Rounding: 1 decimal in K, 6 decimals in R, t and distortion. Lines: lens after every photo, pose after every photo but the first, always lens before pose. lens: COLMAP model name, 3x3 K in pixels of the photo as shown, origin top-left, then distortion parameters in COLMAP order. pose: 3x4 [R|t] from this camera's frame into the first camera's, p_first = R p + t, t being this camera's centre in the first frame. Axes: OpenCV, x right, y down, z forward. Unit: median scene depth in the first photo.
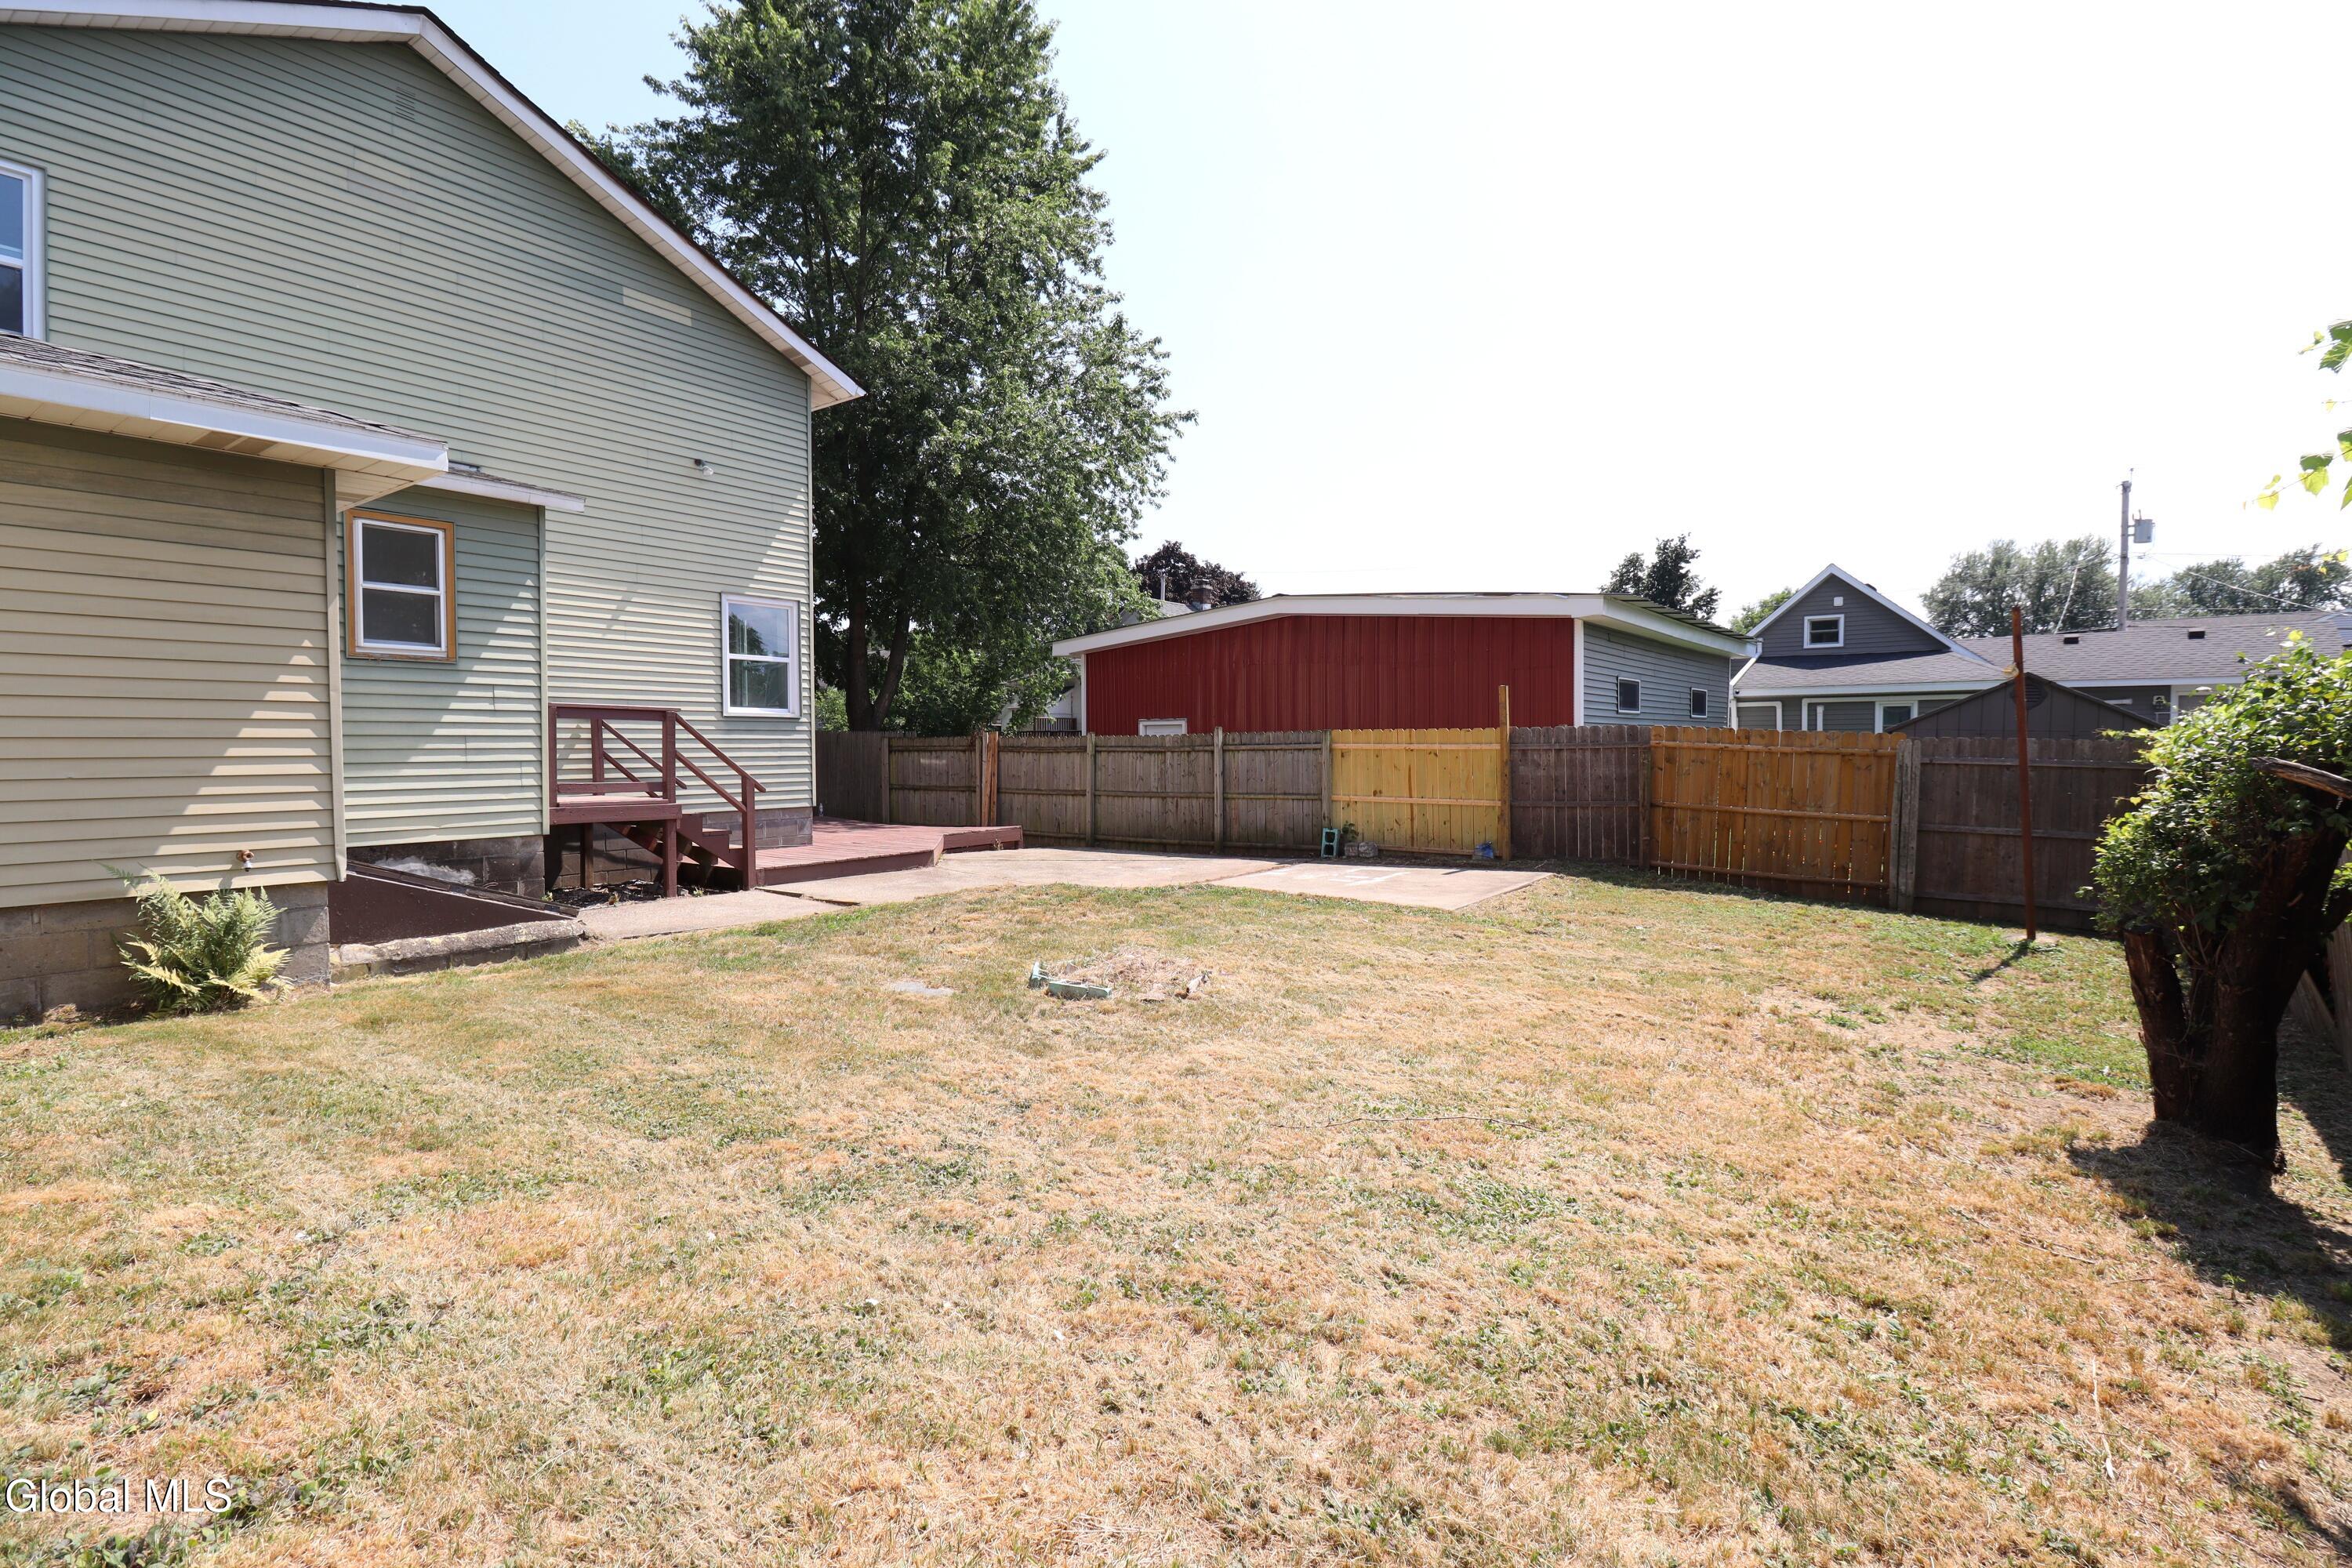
lens RADIAL K [[1093.7, 0, 1171.1], [0, 1093.7, 773.8], [0, 0, 1]] dist [0.001024, -0.013851]
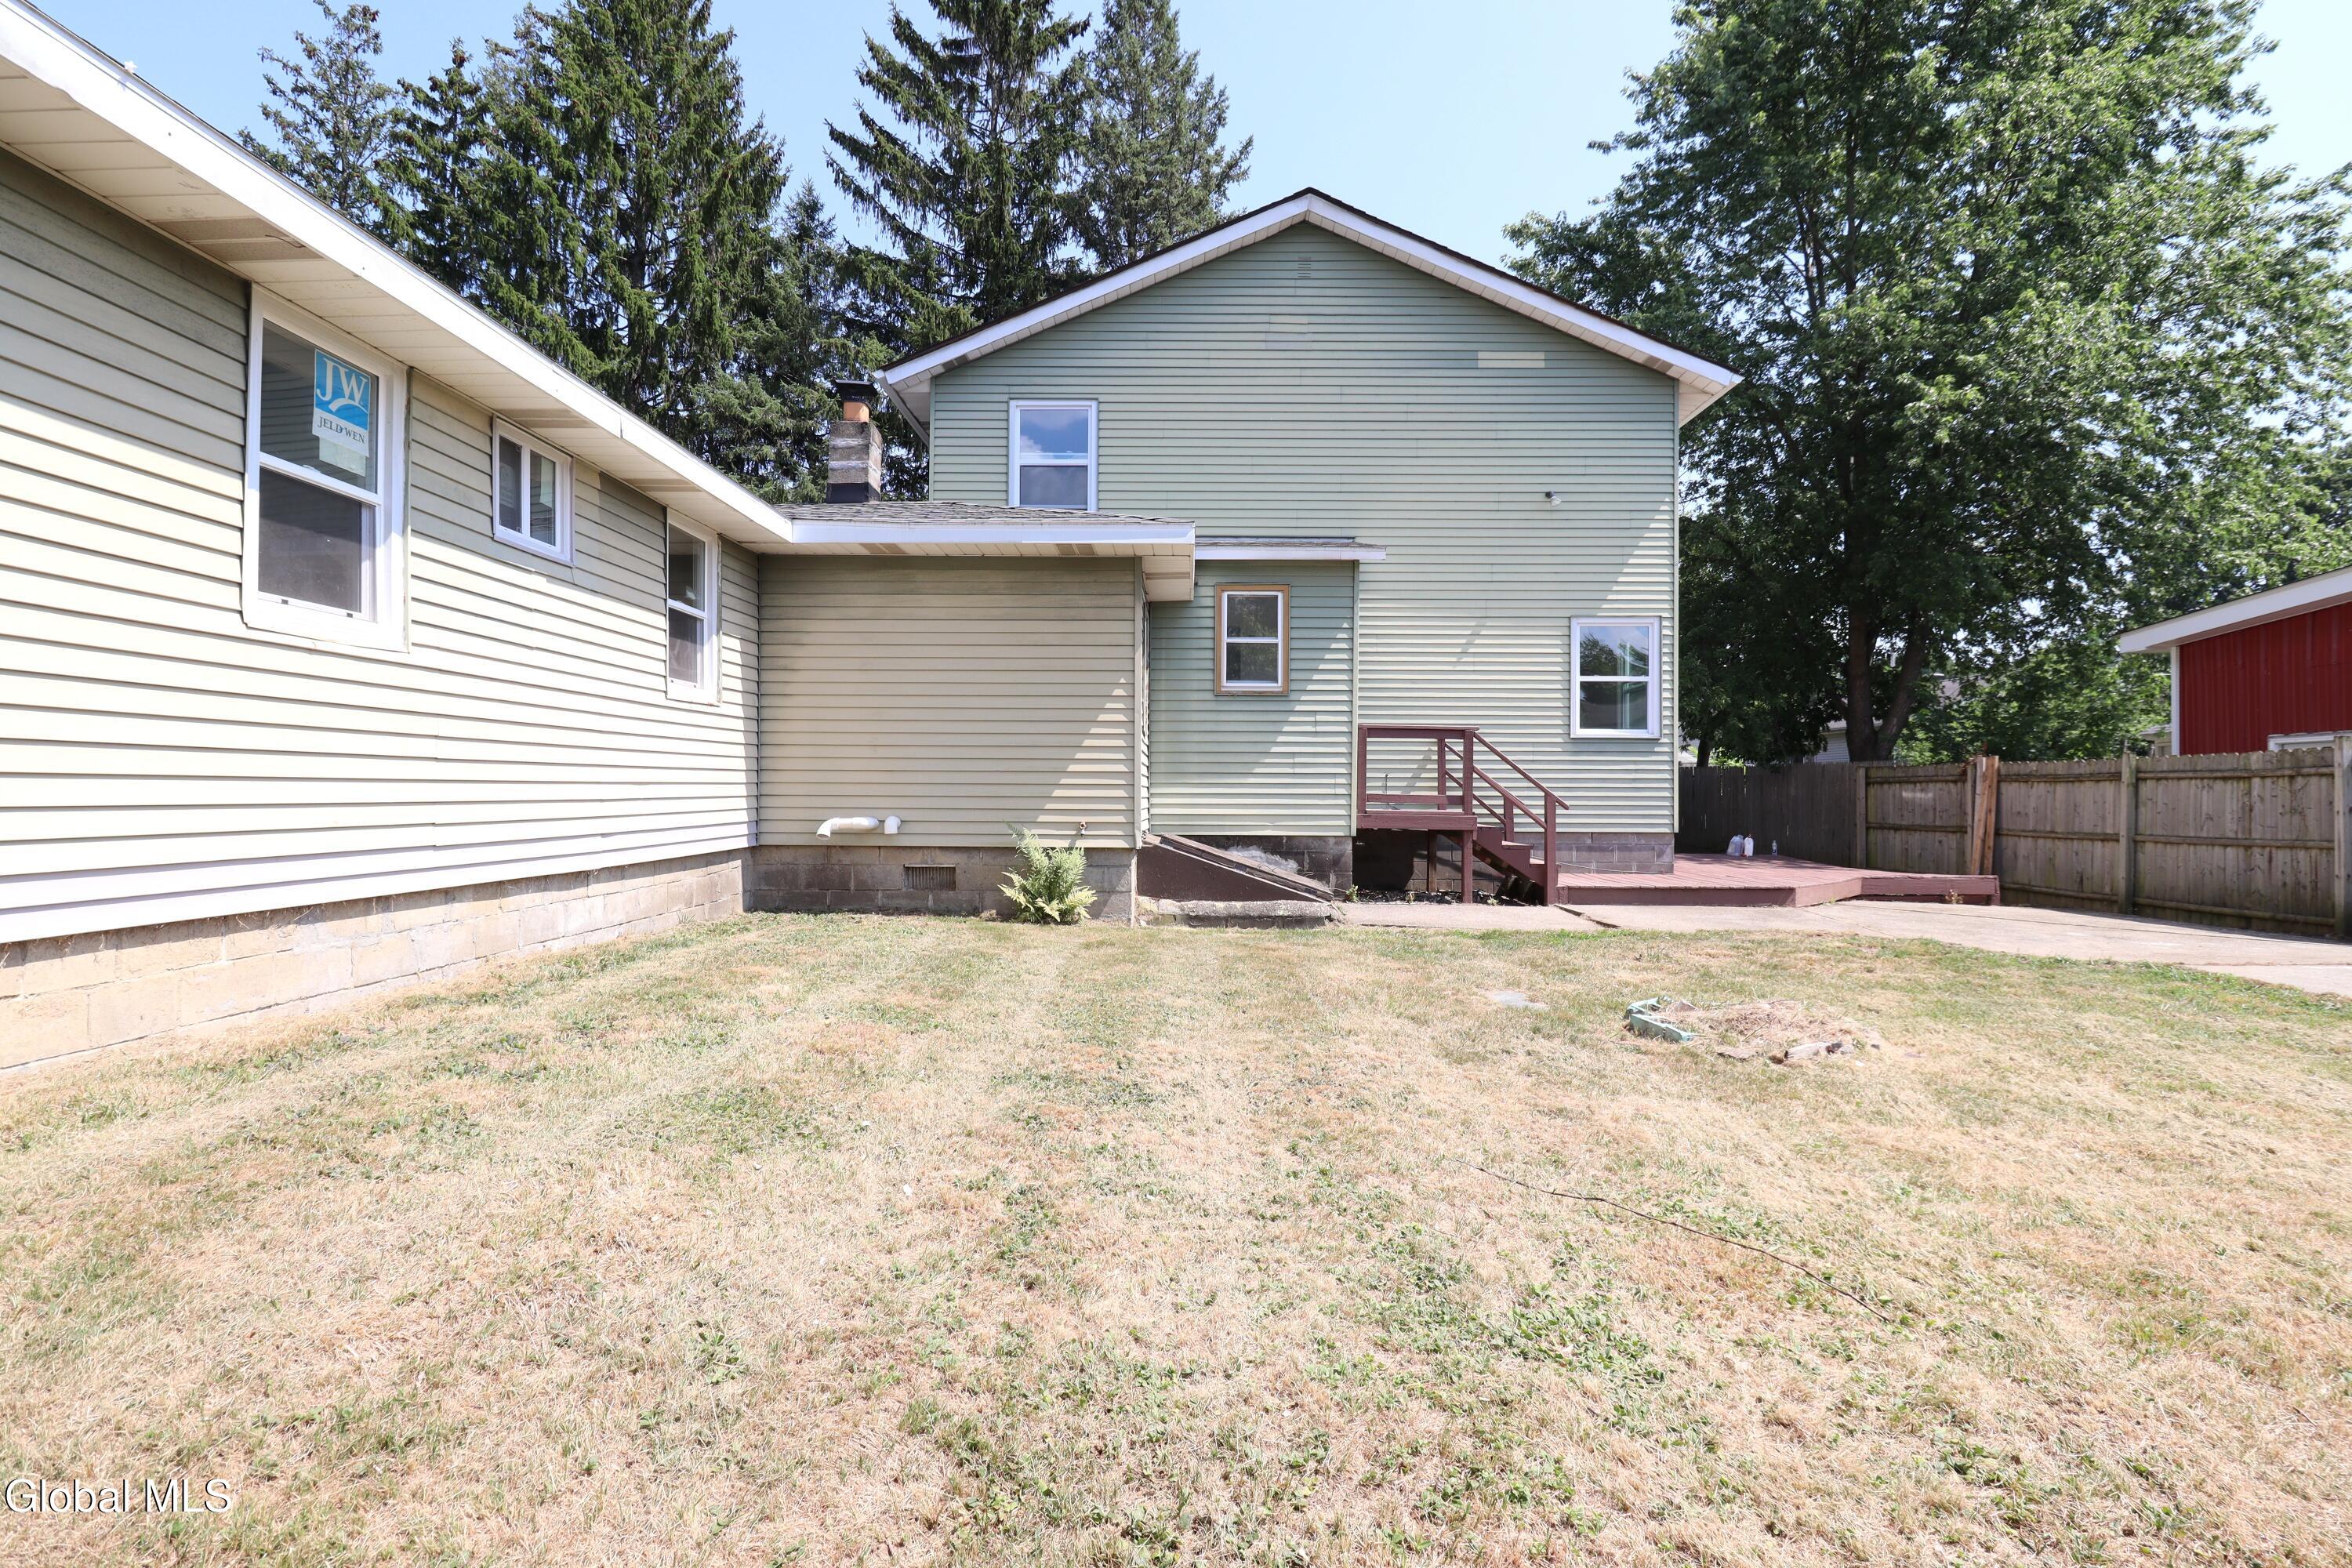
lens RADIAL K [[1095.1, 0, 1176.0], [0, 1095.1, 784.0], [0, 0, 1]] dist [-0.002270, -0.011839]
pose [[0.564897, -0.002578, -0.825158, 0.258056], [-0.029589, 0.999289, -0.023378, 0.028483], [0.824631, 0.037622, 0.564418, 0.148959]]
